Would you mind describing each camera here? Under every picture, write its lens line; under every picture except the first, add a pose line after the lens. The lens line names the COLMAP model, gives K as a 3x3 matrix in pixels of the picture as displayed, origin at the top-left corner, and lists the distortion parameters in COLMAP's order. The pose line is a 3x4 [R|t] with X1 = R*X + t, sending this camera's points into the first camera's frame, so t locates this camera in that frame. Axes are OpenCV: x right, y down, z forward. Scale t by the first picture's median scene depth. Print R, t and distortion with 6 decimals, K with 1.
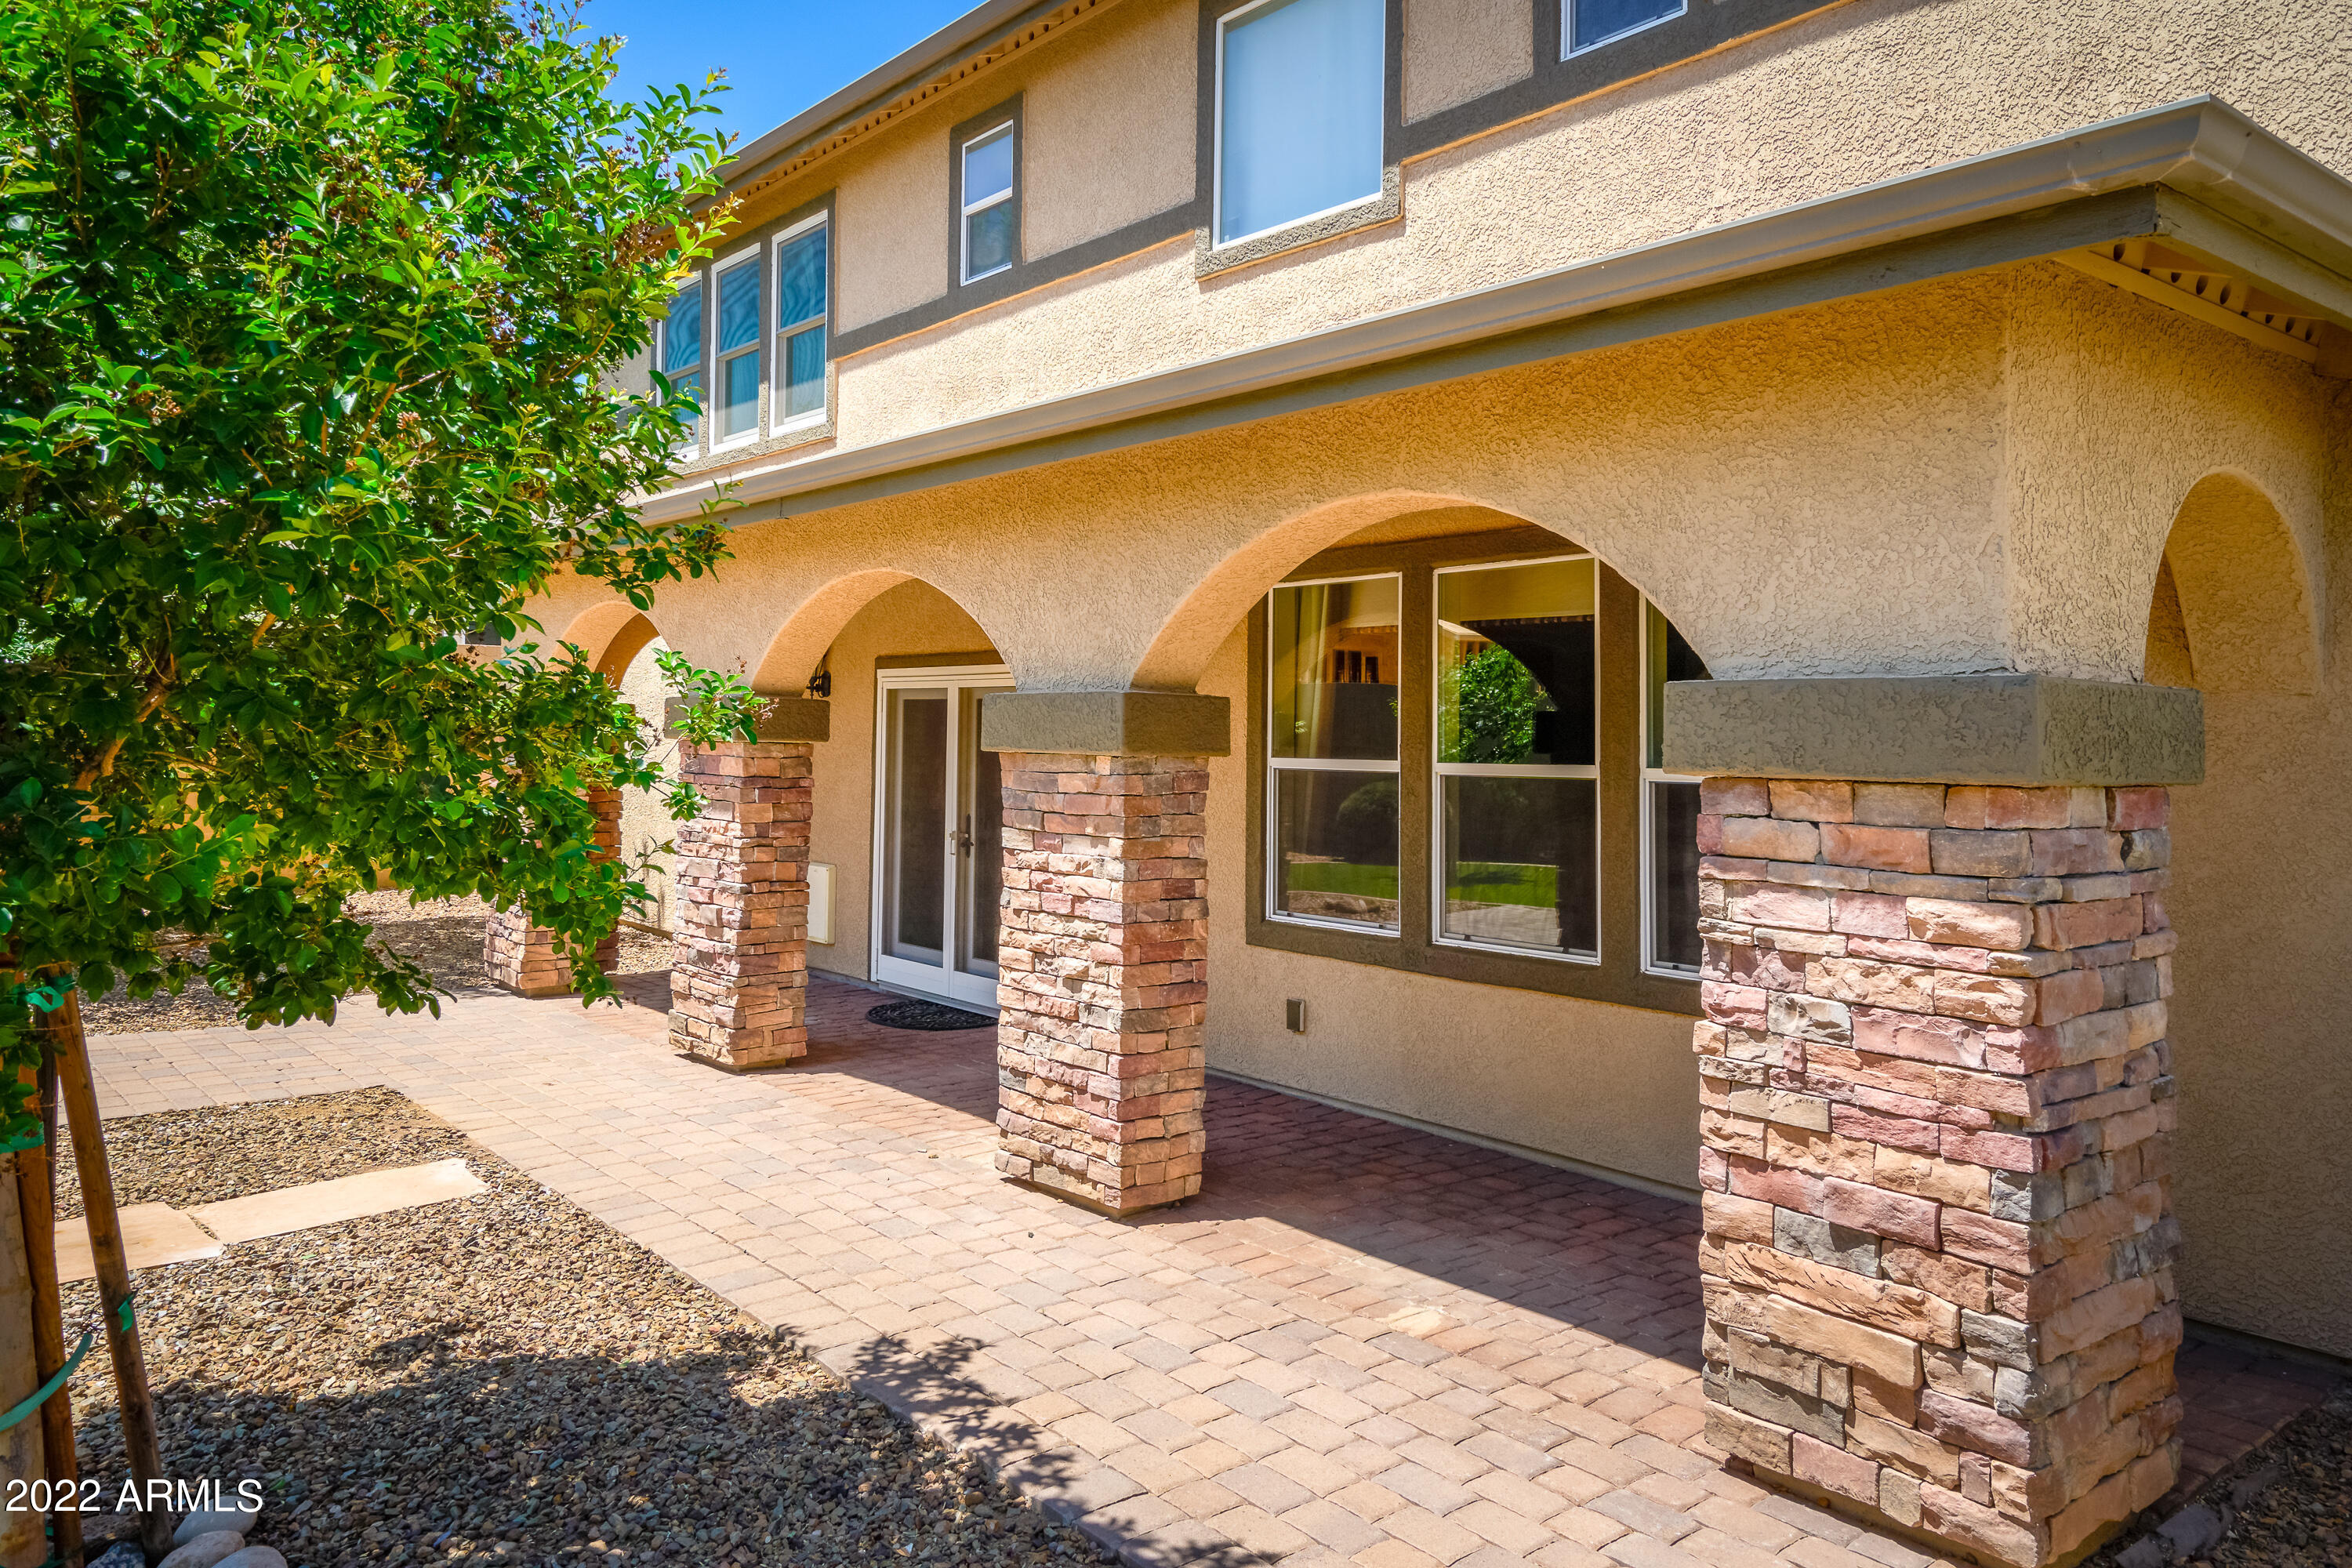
lens RADIAL K [[1664.0, 0, 1098.8], [0, 1664.0, 750.1], [0, 0, 1]] dist [0.078114, -0.028209]
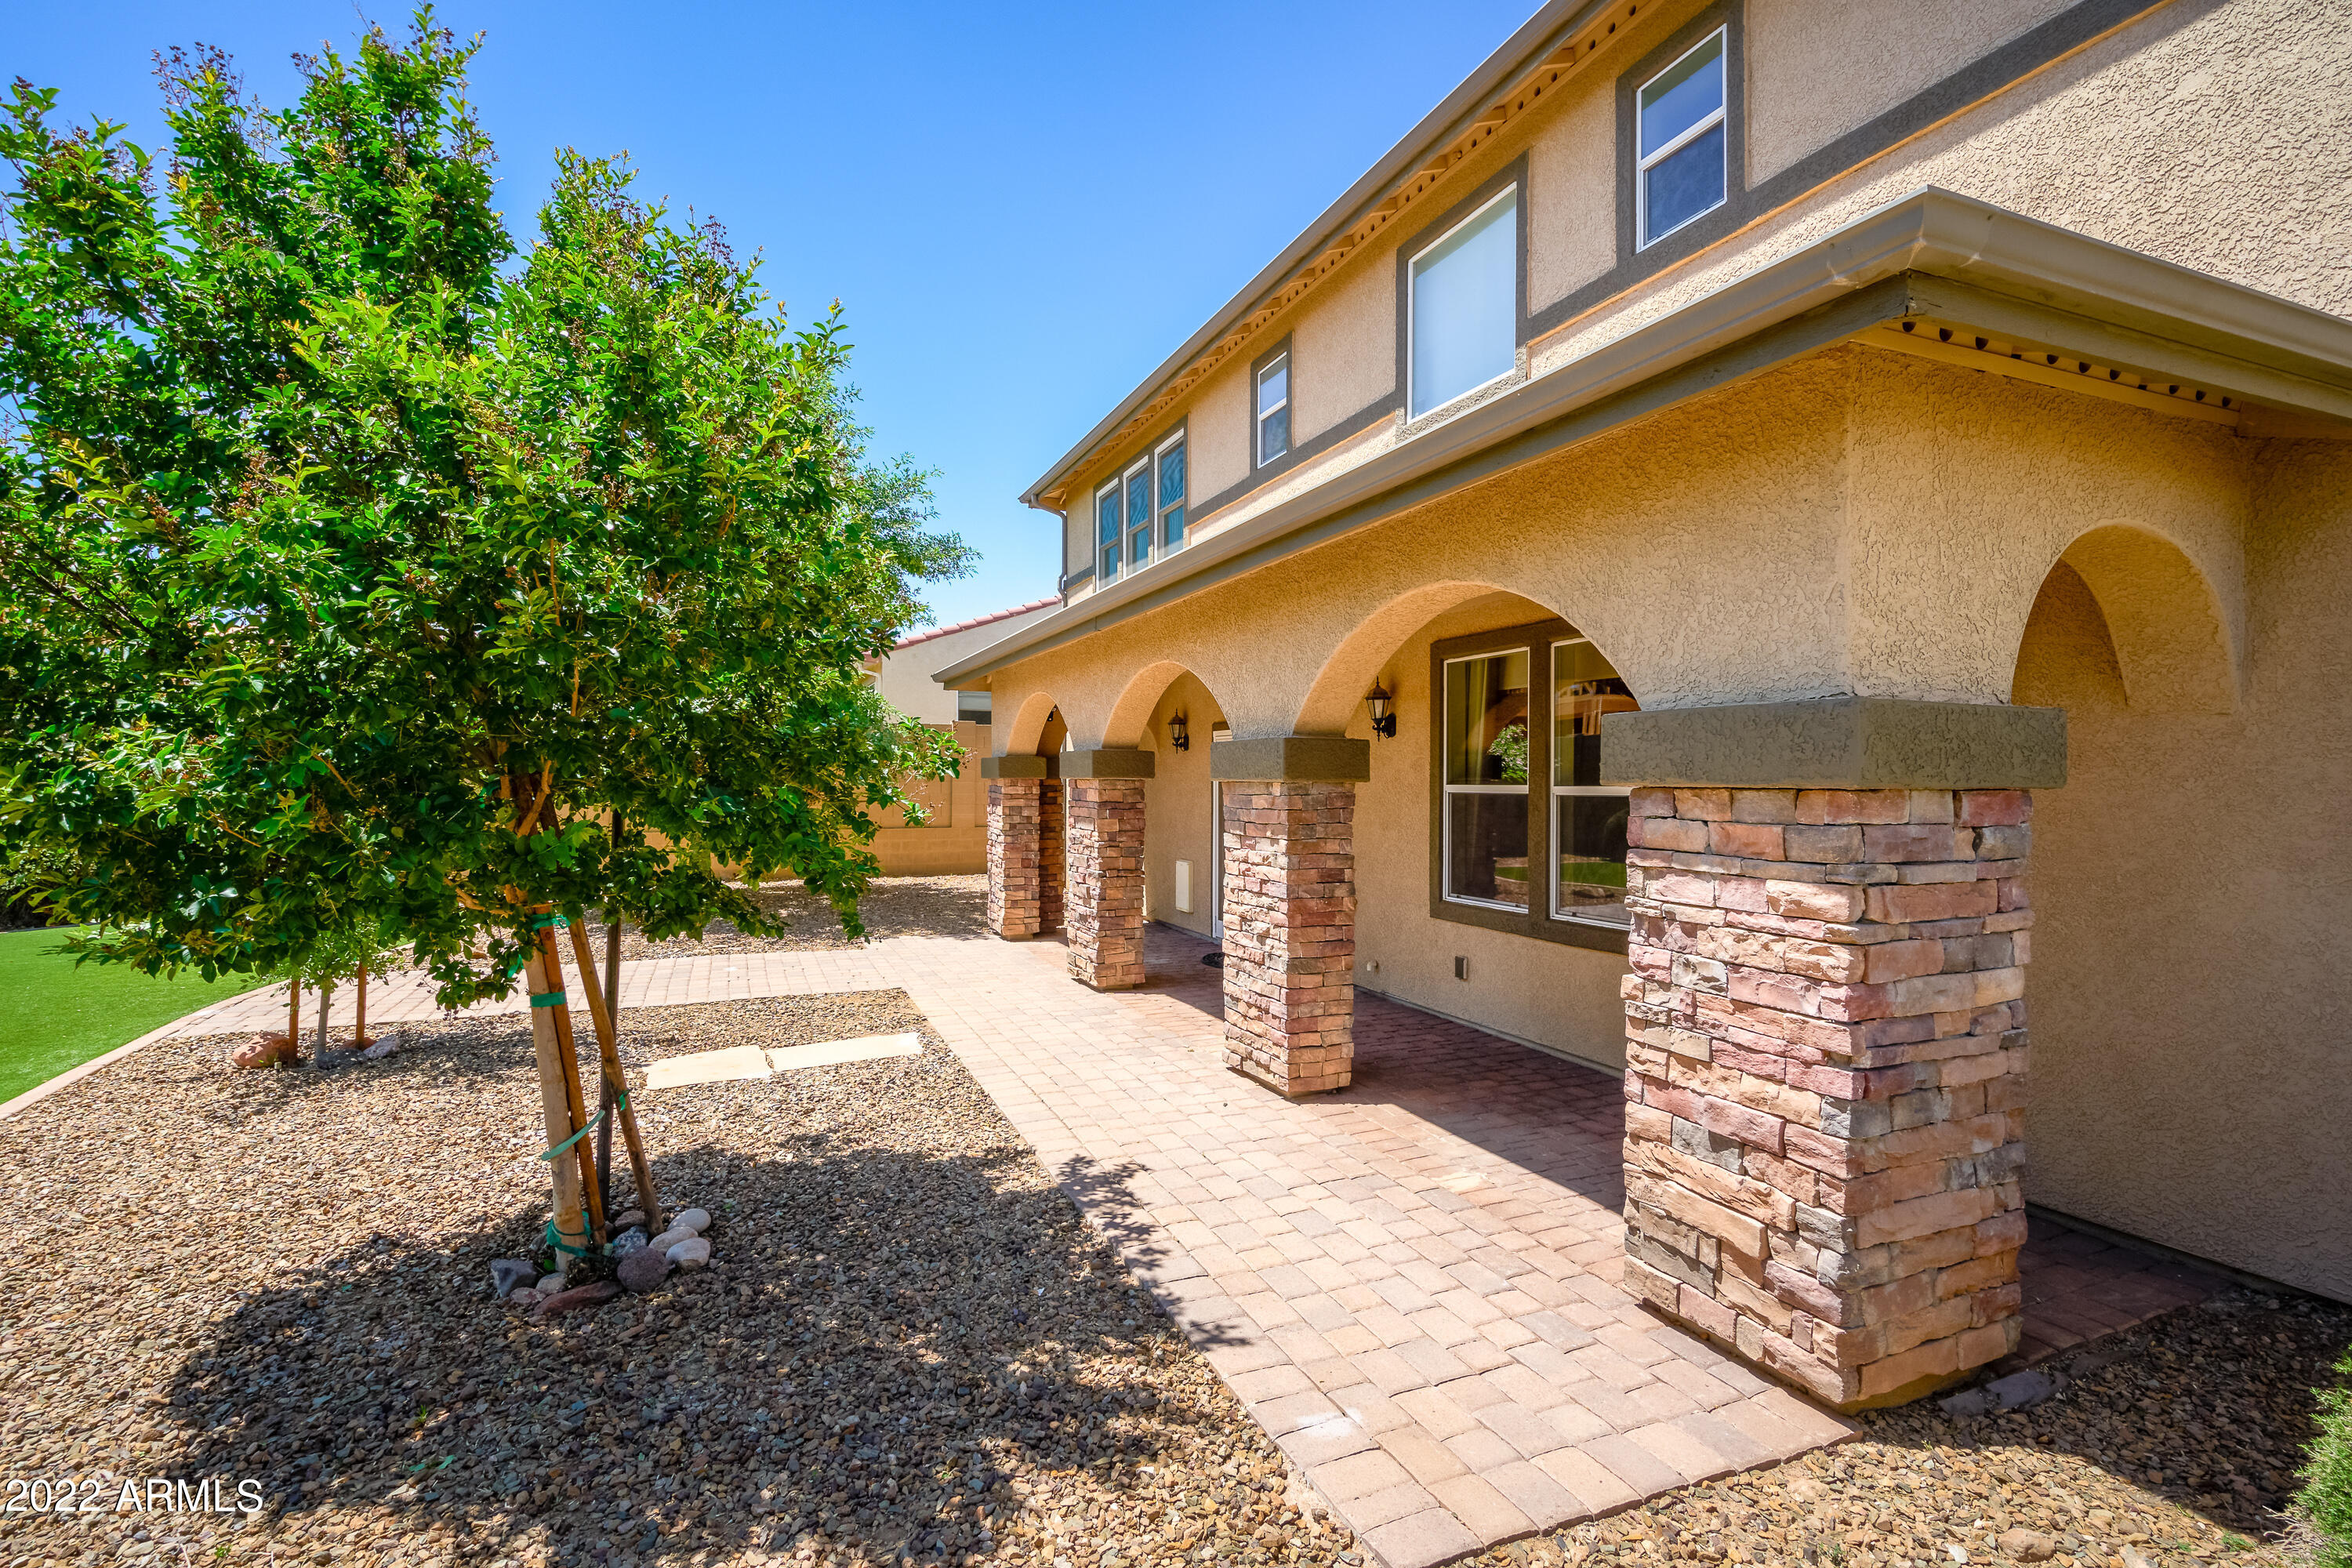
lens RADIAL K [[1093.5, 0, 1146.0], [0, 1093.5, 846.5], [0, 0, 1]] dist [-0.013869, 0.004079]
pose [[0.956618, 0.004295, -0.291313, 0.233598], [0.010414, 0.998748, 0.048922, 0.015520], [0.291159, -0.049834, 0.955376, 0.081990]]
